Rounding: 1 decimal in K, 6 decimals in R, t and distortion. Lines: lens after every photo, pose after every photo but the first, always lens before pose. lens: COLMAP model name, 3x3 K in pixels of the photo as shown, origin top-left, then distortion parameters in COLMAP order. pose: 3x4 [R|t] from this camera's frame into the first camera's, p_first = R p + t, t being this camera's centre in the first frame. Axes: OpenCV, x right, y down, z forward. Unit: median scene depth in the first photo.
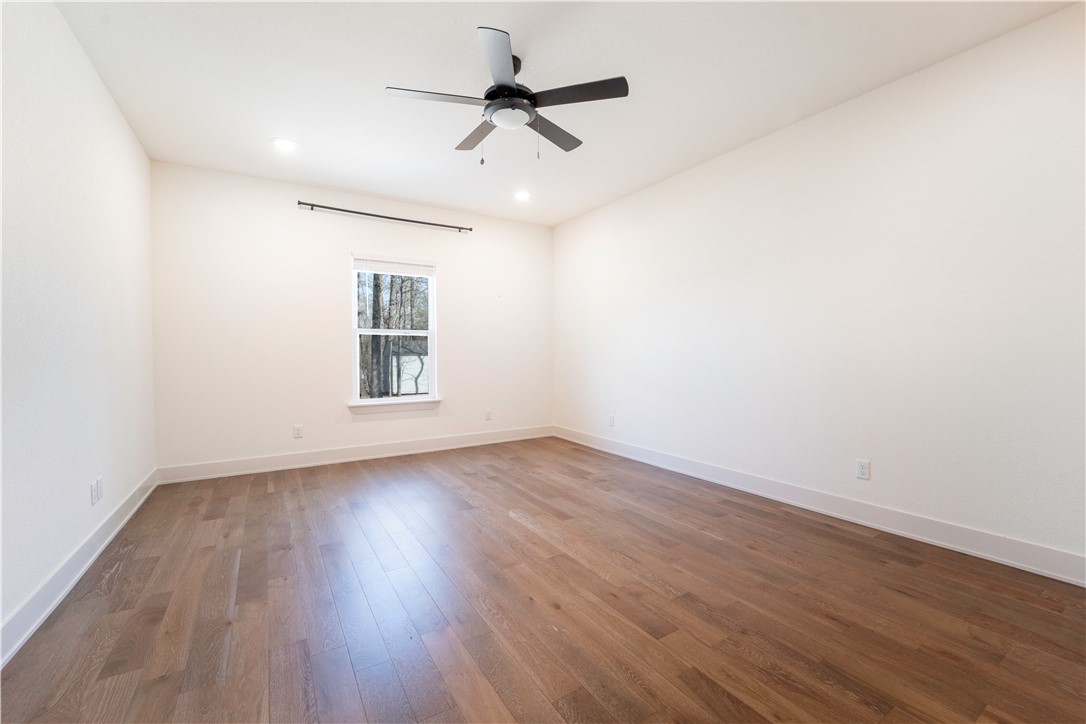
lens RADIAL K [[445.4, 0, 542.5], [0, 445.4, 357.5], [0, 0, 1]] dist [0.004078, 0.000016]
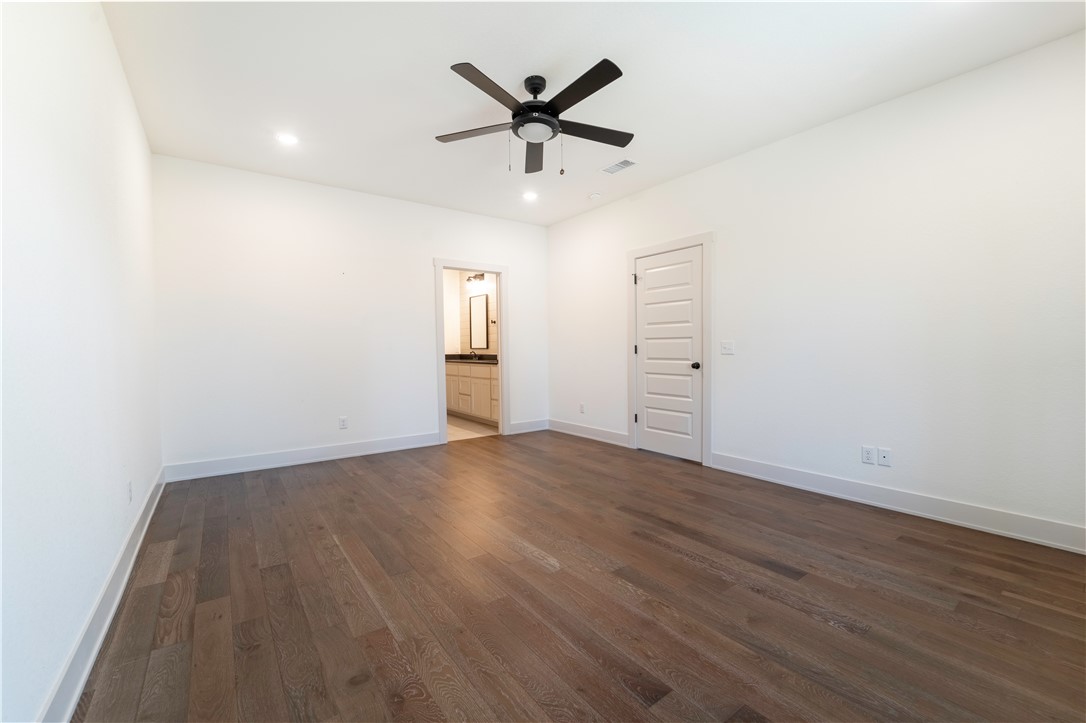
lens RADIAL K [[445.4, 0, 542.6], [0, 445.4, 359.4], [0, 0, 1]] dist [0.004078, 0.000016]
pose [[-0.997801, 0.010621, -0.065421, -0.004429], [0.008413, 0.999389, 0.033928, -0.018130], [0.065742, 0.033303, -0.997281, 2.078654]]
